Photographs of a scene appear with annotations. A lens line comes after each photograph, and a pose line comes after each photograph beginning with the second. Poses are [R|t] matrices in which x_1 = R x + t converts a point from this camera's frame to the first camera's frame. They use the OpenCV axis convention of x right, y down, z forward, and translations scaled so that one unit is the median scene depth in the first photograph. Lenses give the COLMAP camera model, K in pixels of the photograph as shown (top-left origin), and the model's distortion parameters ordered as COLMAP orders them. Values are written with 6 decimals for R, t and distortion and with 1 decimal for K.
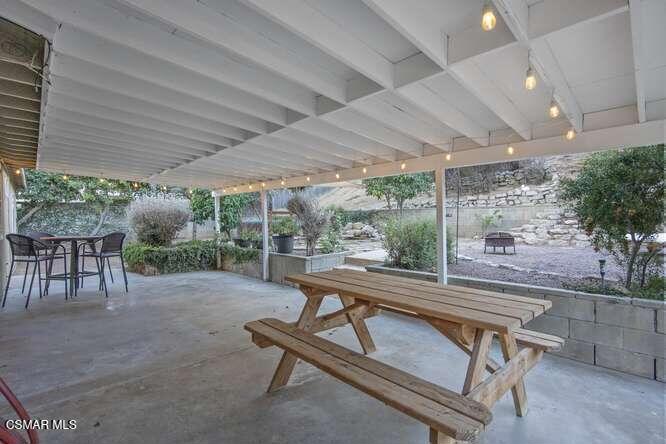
lens RADIAL K [[318.2, 0, 331.0], [0, 318.2, 218.5], [0, 0, 1]] dist [-0.000082, -0.000112]
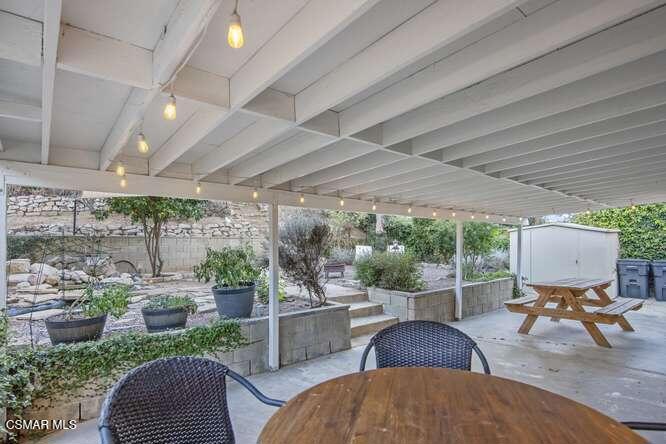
lens RADIAL K [[344.4, 0, 332.6], [0, 344.4, 239.9], [0, 0, 1]] dist [0.002284, 0.000346]
pose [[0.049142, 0.015407, 0.998673, -0.504382], [0.004553, 0.999867, -0.015649, -0.009376], [-0.998781, 0.005316, 0.049065, 0.559355]]
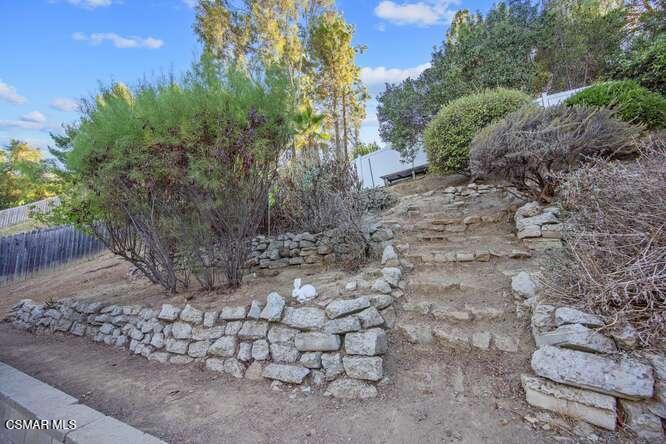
lens RADIAL K [[268.7, 0, 333.2], [0, 268.7, 223.5], [0, 0, 1]] dist [0.001798, 0.000085]
pose [[0.943551, 0.051685, 0.327171, 0.521275], [0.000647, 0.987461, -0.157863, -0.112854], [-0.331228, 0.149163, 0.931686, 0.696593]]
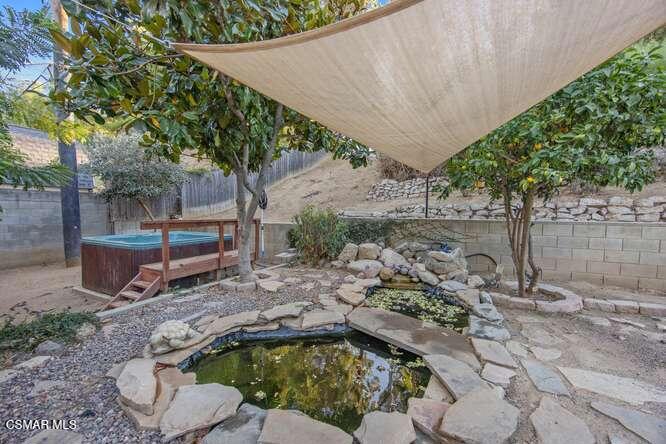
lens RADIAL K [[268.7, 0, 330.3], [0, 268.7, 223.7], [0, 0, 1]] dist [0.001798, 0.000085]
pose [[0.941693, 0.004542, 0.336444, -0.124942], [-0.016648, 0.999313, 0.033106, -0.036636], [-0.336062, -0.036777, 0.941121, 0.743414]]
